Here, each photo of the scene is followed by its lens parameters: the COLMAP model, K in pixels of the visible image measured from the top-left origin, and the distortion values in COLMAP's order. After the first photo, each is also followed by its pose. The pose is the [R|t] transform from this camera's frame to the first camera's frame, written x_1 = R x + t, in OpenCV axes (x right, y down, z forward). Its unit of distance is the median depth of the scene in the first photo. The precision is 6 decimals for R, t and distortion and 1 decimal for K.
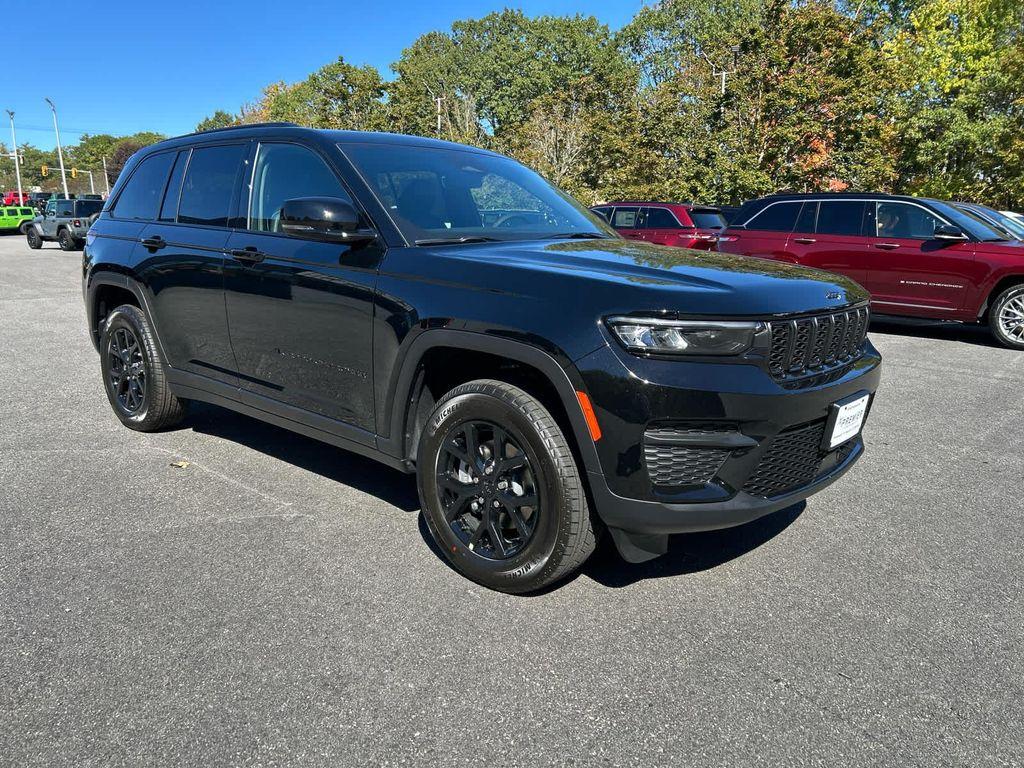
lens RADIAL K [[766.5, 0, 508.0], [0, 766.5, 383.6], [0, 0, 1]] dist [0.049661, -0.052446]
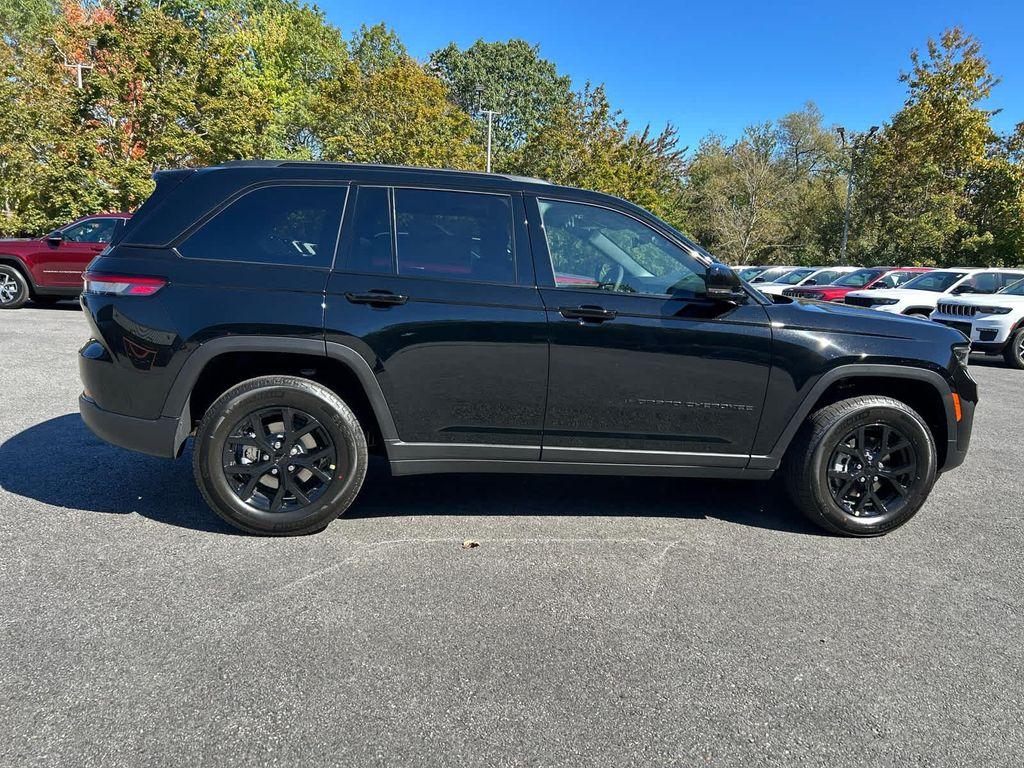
lens RADIAL K [[766.5, 0, 520.4], [0, 766.5, 387.0], [0, 0, 1]] dist [0.049661, -0.052446]
pose [[0.635529, -0.111092, 0.764042, -0.131623], [0.115248, 0.992157, 0.048397, -0.014223], [-0.763427, 0.057297, 0.643348, 0.046430]]
